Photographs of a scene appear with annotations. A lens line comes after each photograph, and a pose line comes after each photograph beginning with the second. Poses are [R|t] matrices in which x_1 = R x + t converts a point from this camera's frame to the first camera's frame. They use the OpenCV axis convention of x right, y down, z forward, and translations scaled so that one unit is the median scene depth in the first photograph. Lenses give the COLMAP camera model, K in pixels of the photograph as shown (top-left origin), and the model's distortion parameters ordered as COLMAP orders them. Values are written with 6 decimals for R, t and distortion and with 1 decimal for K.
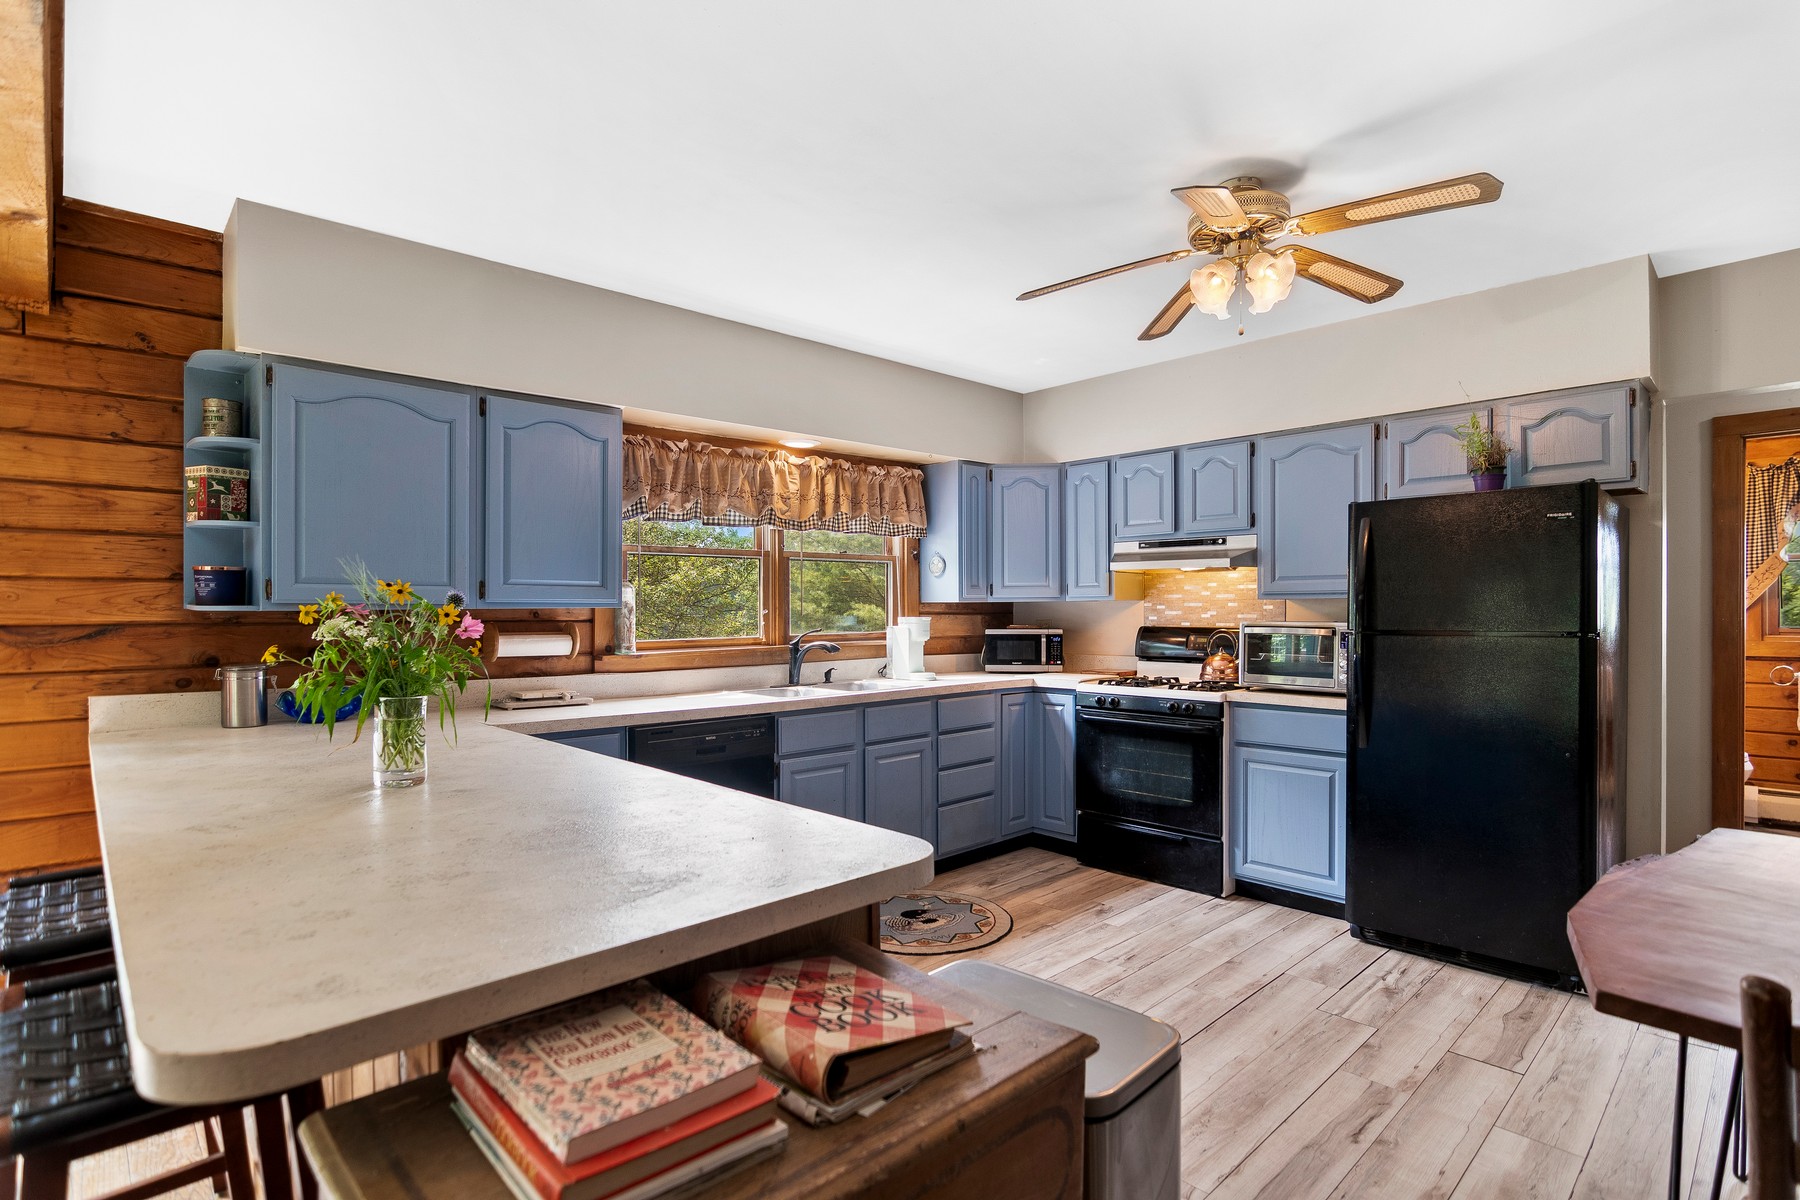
lens RADIAL K [[877.2, 0, 894.4], [0, 877.2, 615.7], [0, 0, 1]] dist [-0.009237, -0.003747]
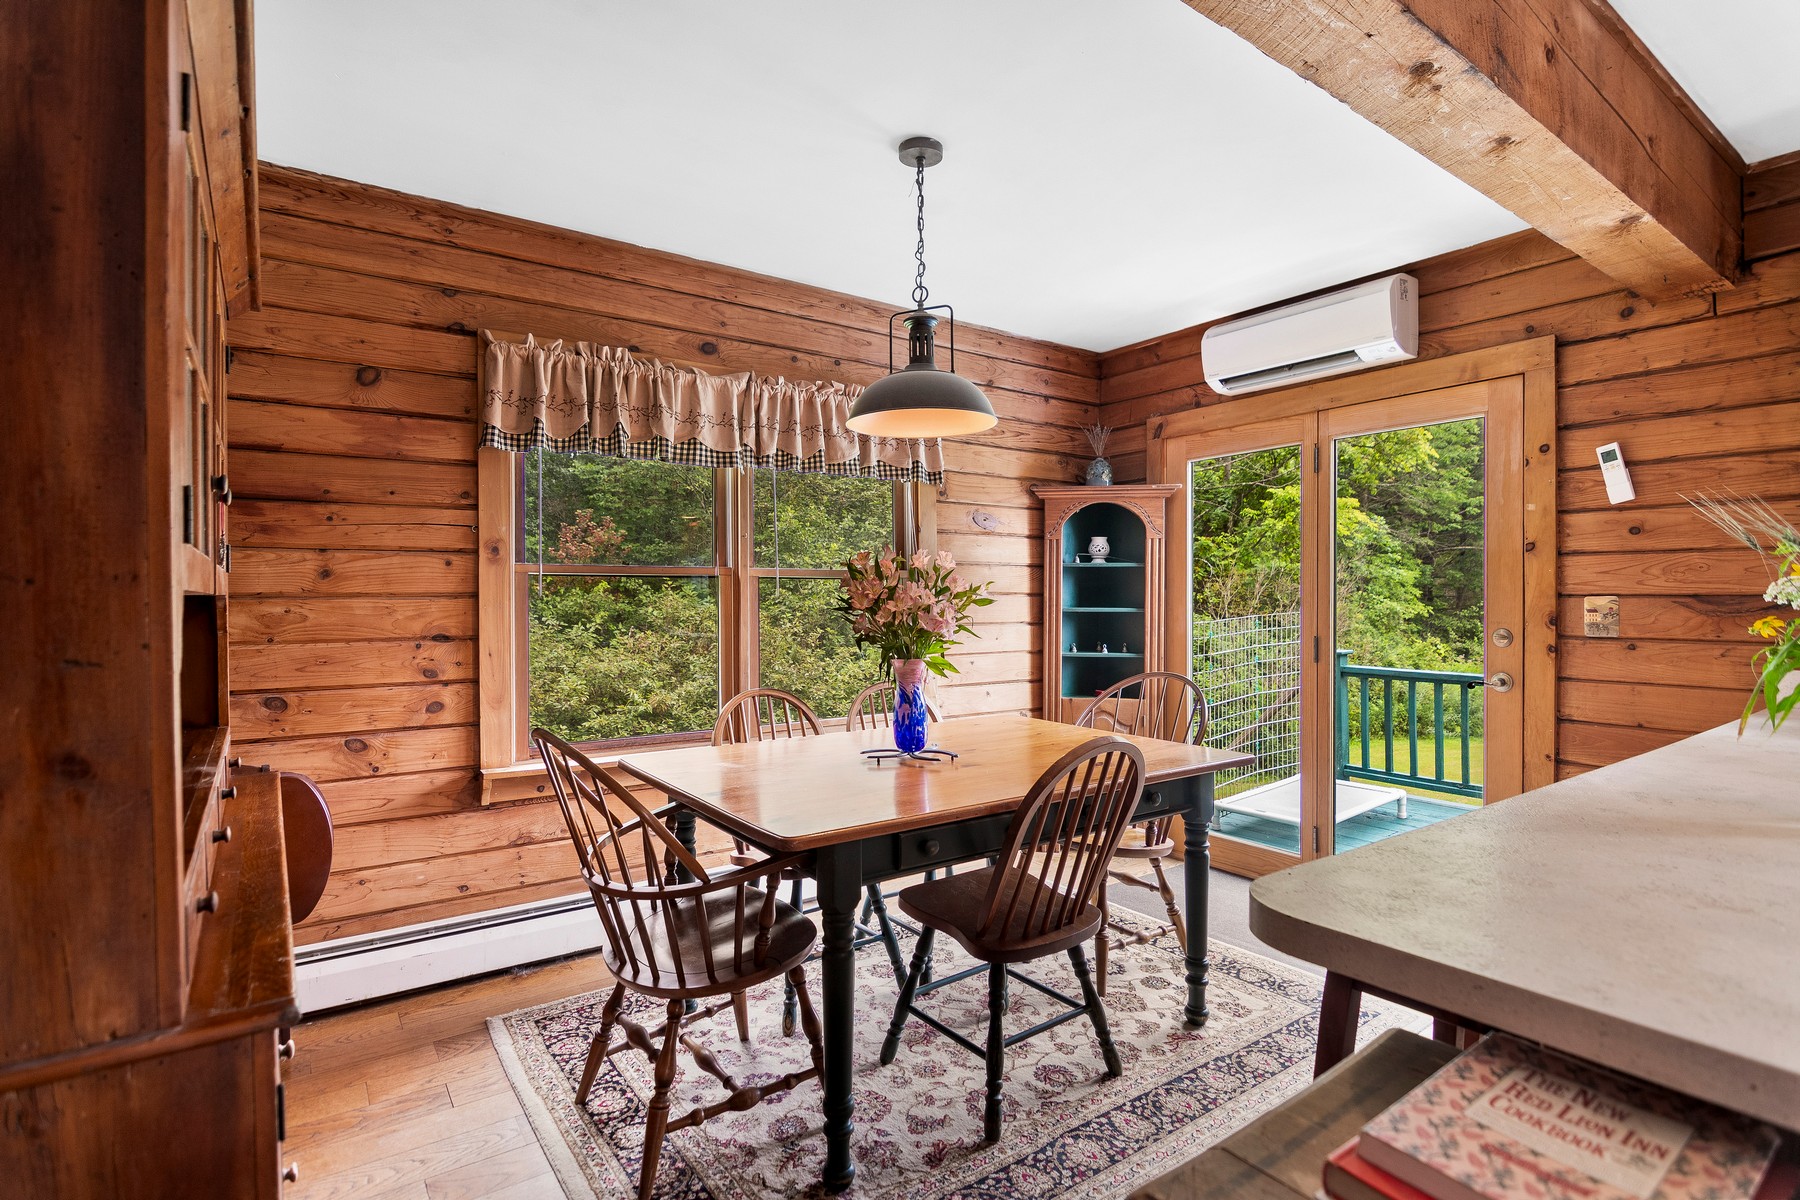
lens RADIAL K [[877.2, 0, 900.0], [0, 877.2, 592.4], [0, 0, 1]] dist [-0.009237, -0.003747]
pose [[-0.151655, 0.001086, -0.988433, 0.121513], [-0.003595, 0.999992, 0.001650, 0.007222], [0.988427, 0.003804, -0.151650, 0.131875]]
